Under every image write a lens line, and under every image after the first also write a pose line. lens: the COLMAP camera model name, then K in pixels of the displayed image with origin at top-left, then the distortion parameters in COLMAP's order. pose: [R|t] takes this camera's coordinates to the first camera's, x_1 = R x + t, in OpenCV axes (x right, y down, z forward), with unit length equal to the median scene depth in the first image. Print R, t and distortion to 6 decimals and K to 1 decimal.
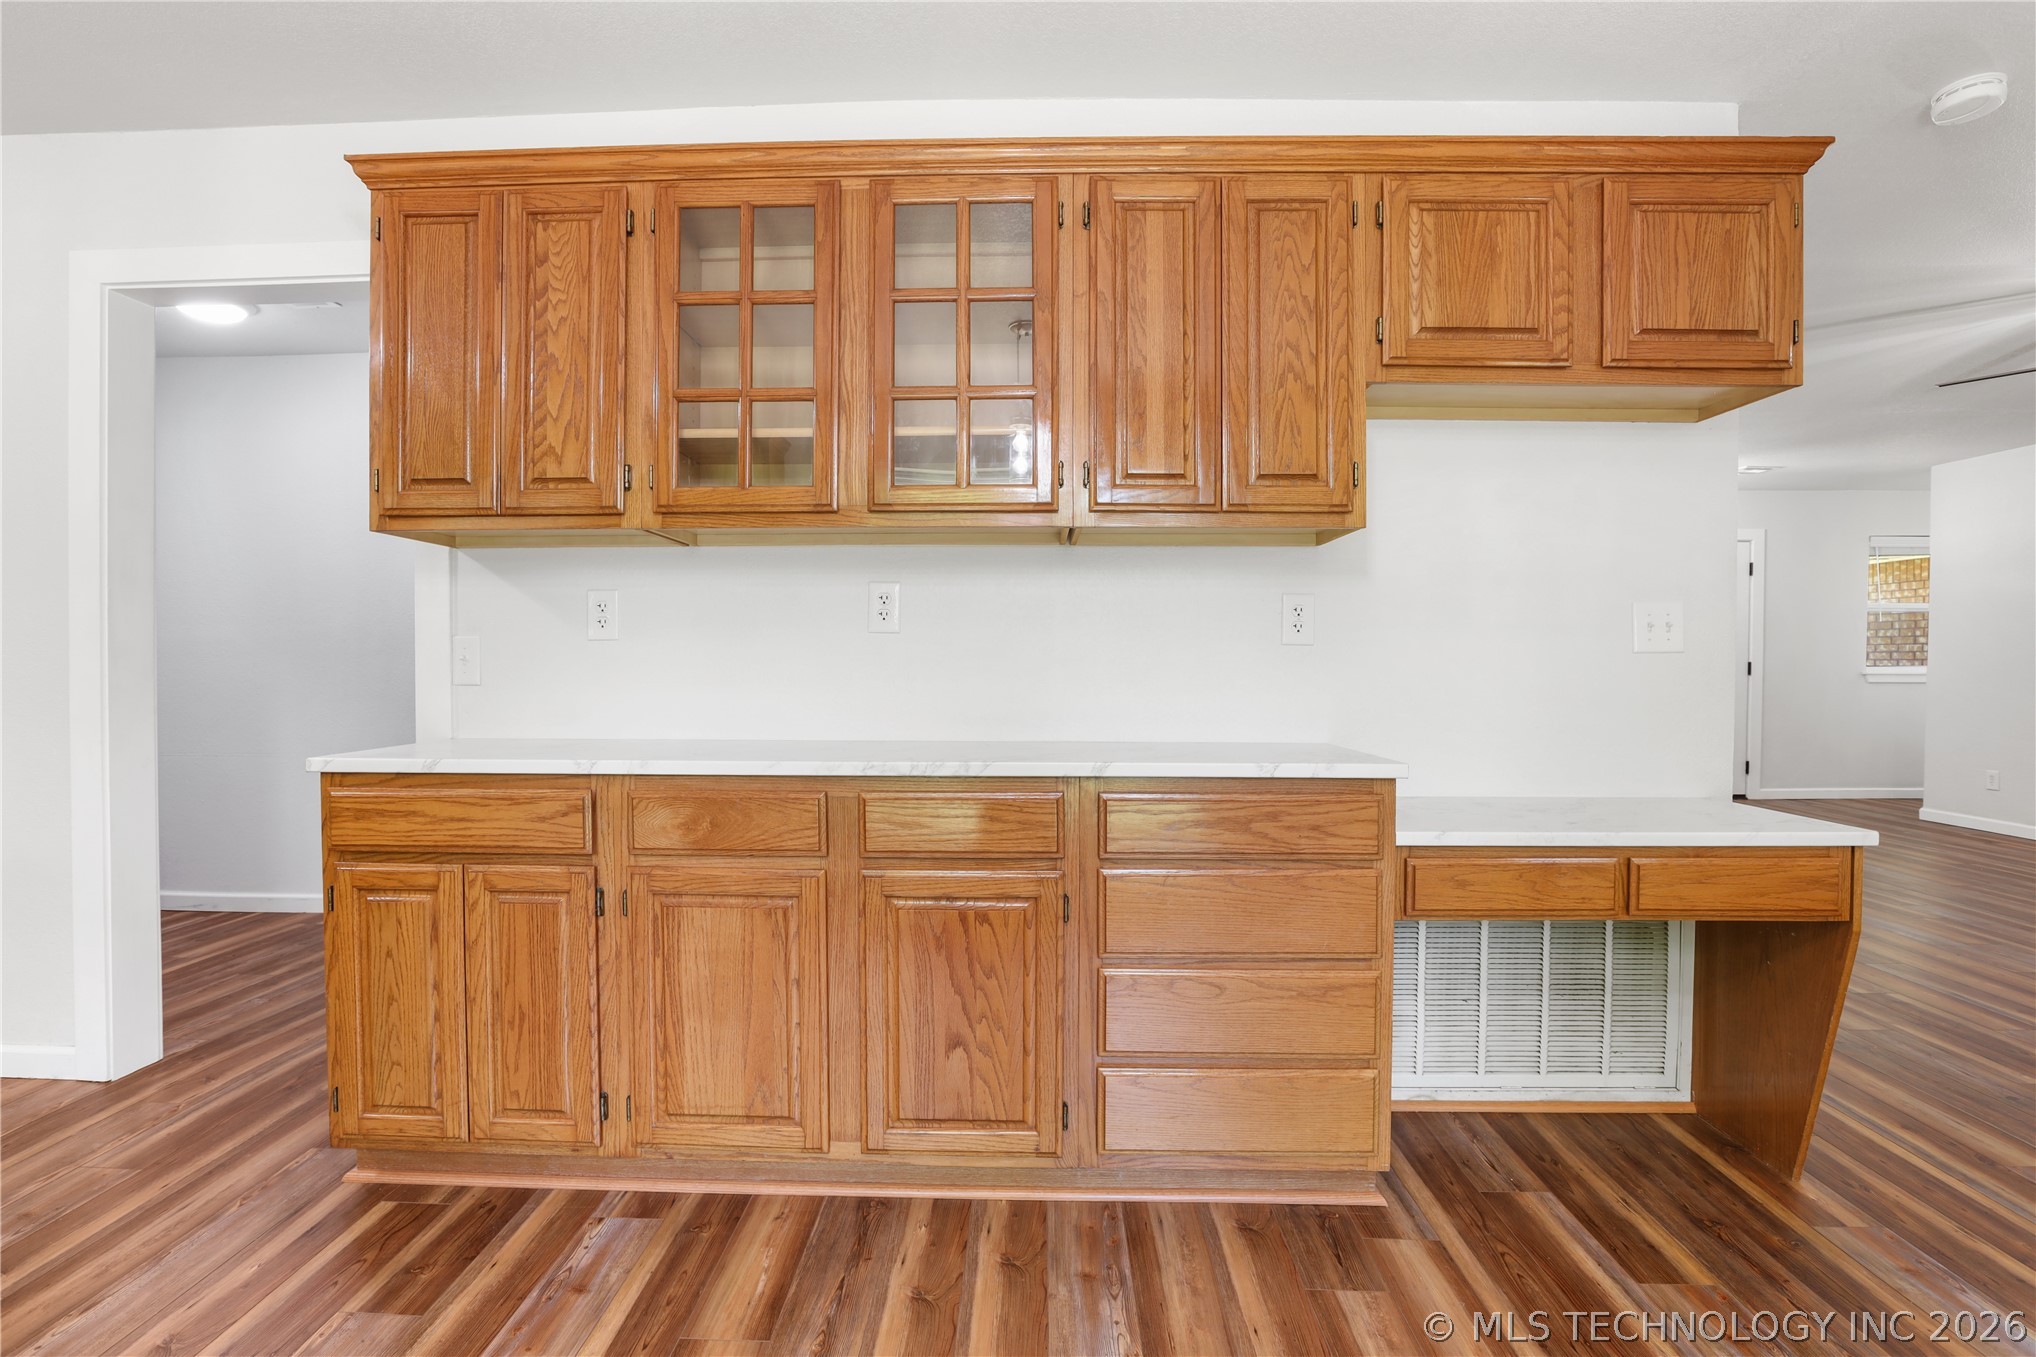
lens RADIAL K [[938.9, 0, 1012.1], [0, 938.9, 677.2], [0, 0, 1]] dist [-0.033746, 0.005045]
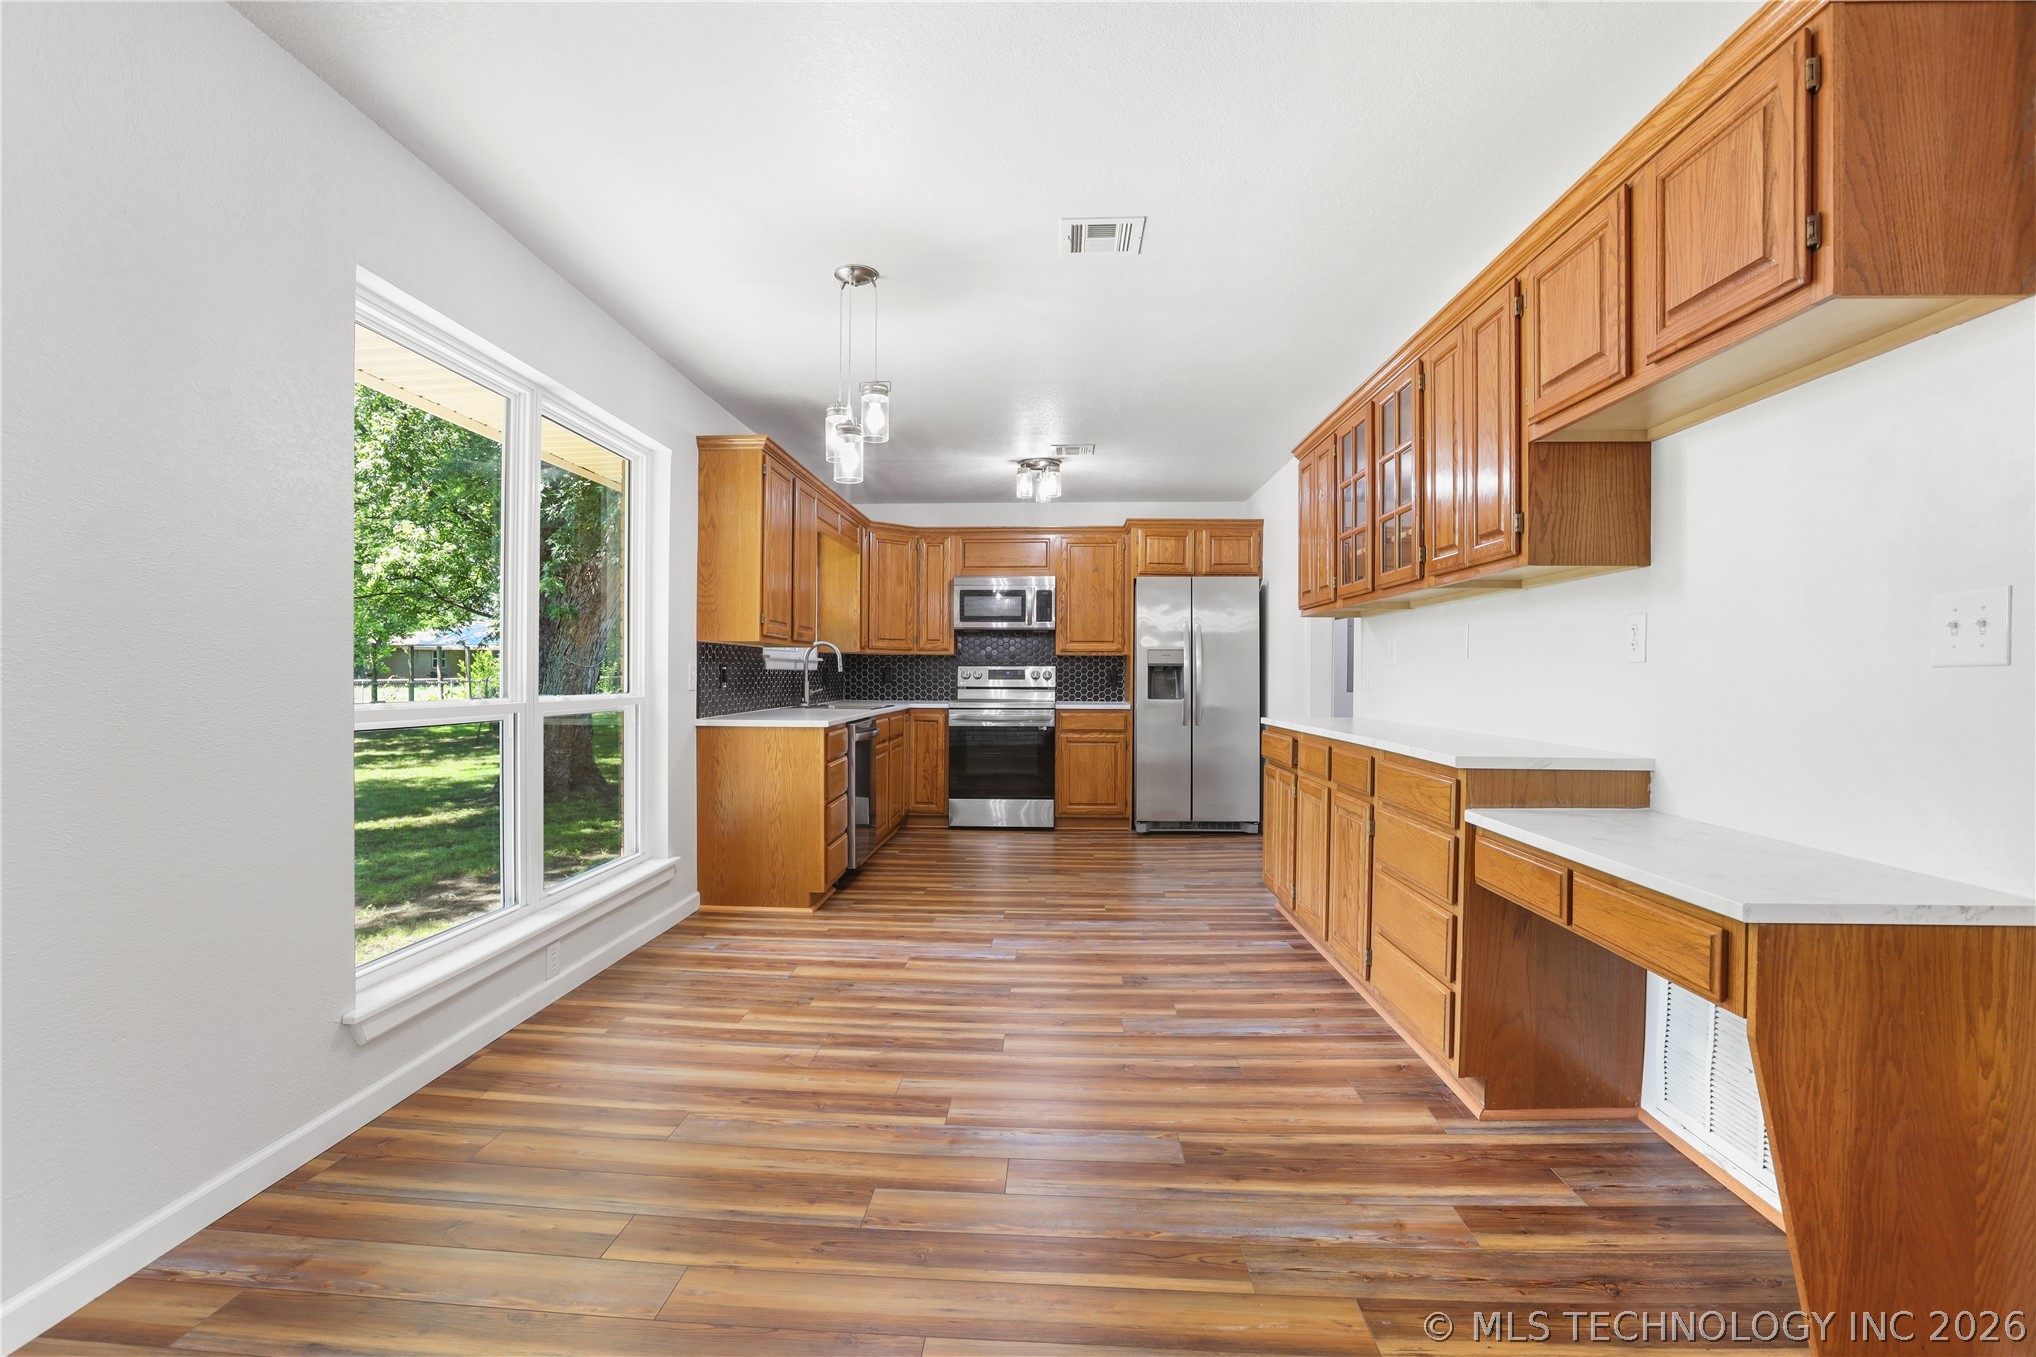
lens RADIAL K [[938.9, 0, 999.5], [0, 938.9, 675.9], [0, 0, 1]] dist [-0.033746, 0.005045]
pose [[-0.026185, 0.003961, -0.999649, 1.643160], [-0.024084, 0.999699, 0.004592, -0.007259], [0.999367, 0.024196, -0.026082, 0.380516]]
